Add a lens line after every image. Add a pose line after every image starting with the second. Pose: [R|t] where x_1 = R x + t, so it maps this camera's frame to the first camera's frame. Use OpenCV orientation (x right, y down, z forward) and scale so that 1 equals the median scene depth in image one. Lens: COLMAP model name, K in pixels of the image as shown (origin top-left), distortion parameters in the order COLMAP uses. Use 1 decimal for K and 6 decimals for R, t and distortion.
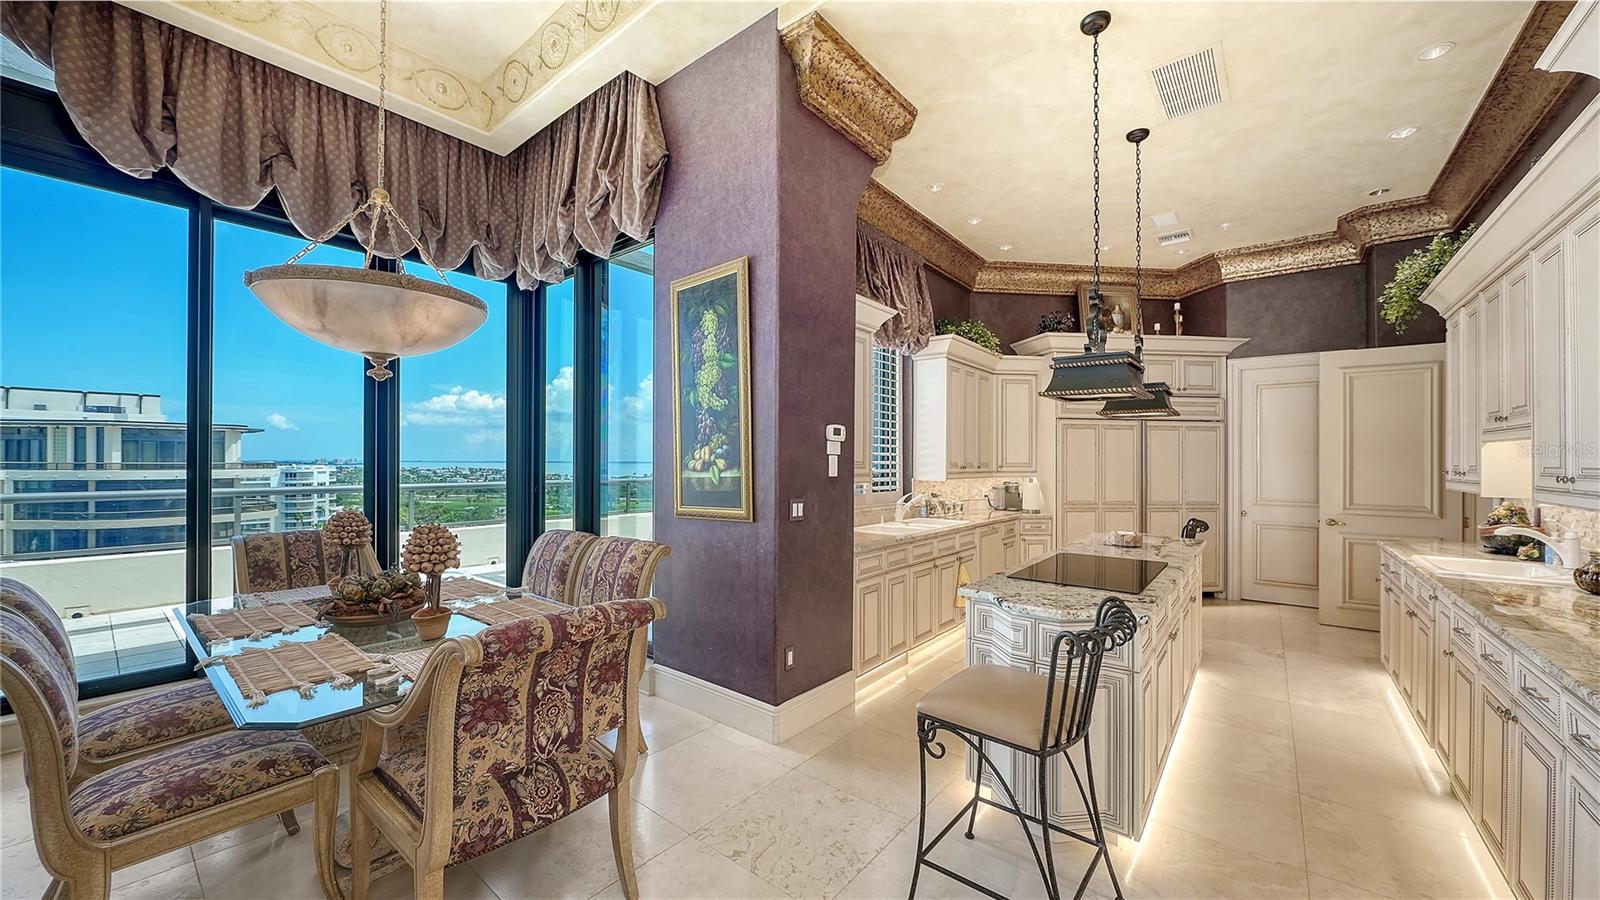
lens RADIAL K [[612.5, 0, 792.0], [0, 612.5, 456.8], [0, 0, 1]] dist [-0.010737, -0.000245]
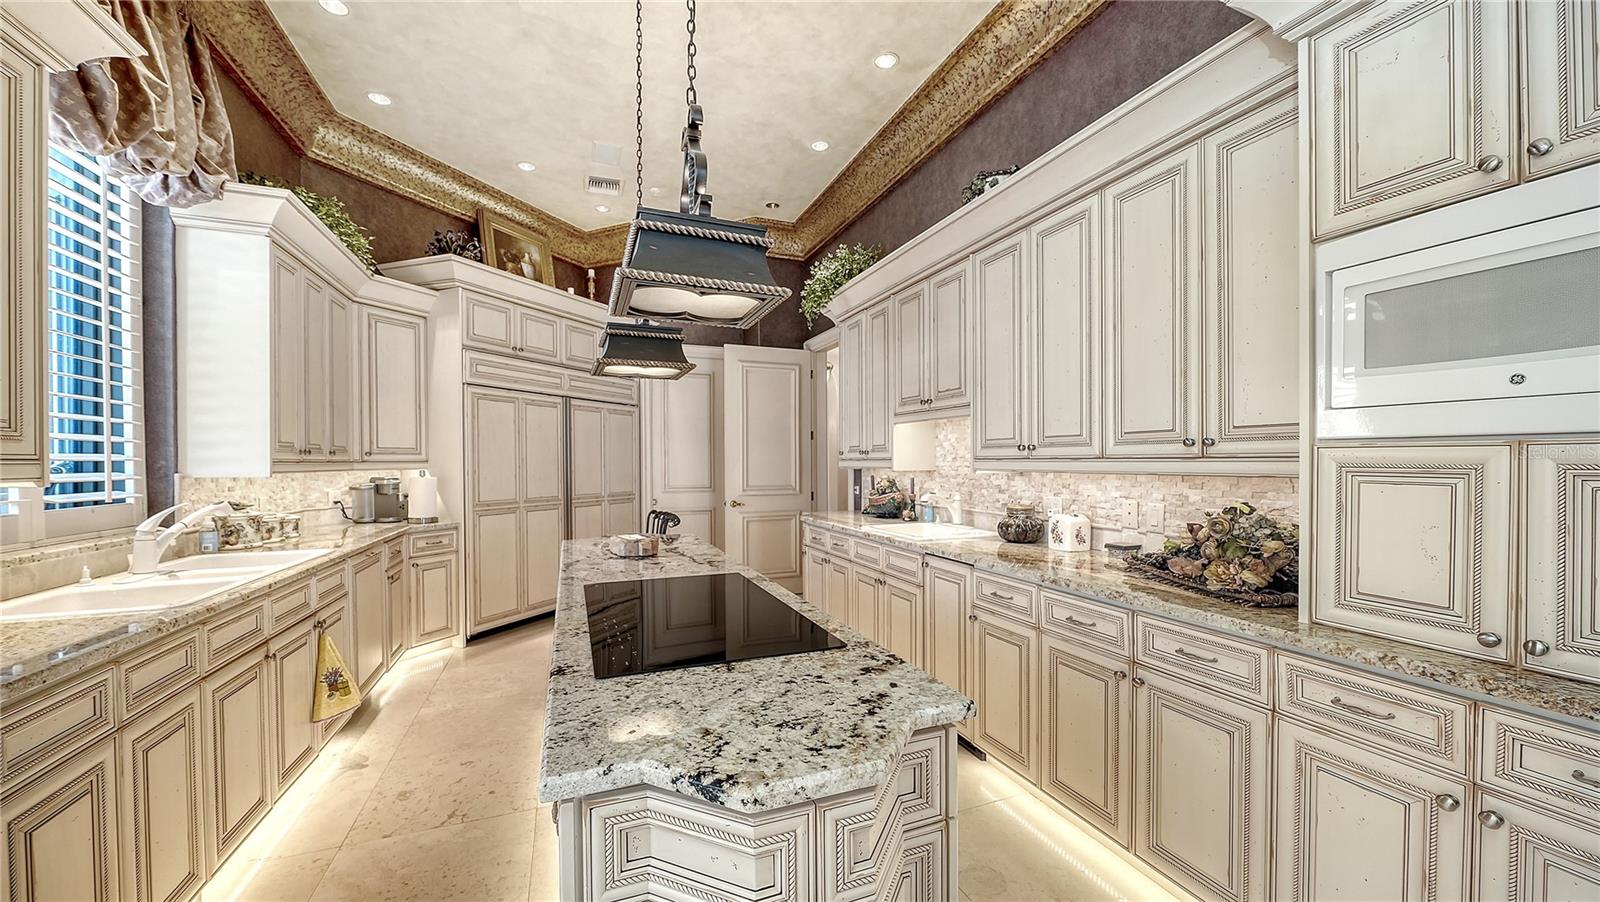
lens RADIAL K [[589.1, 0, 807.3], [0, 589.1, 465.2], [0, 0, 1]] dist [-0.005548, -0.000228]
pose [[0.481957, -0.013084, 0.876097, 0.035896], [0.002787, 0.999906, 0.013400, 0.023543], [-0.876191, -0.004016, 0.481948, 0.352133]]
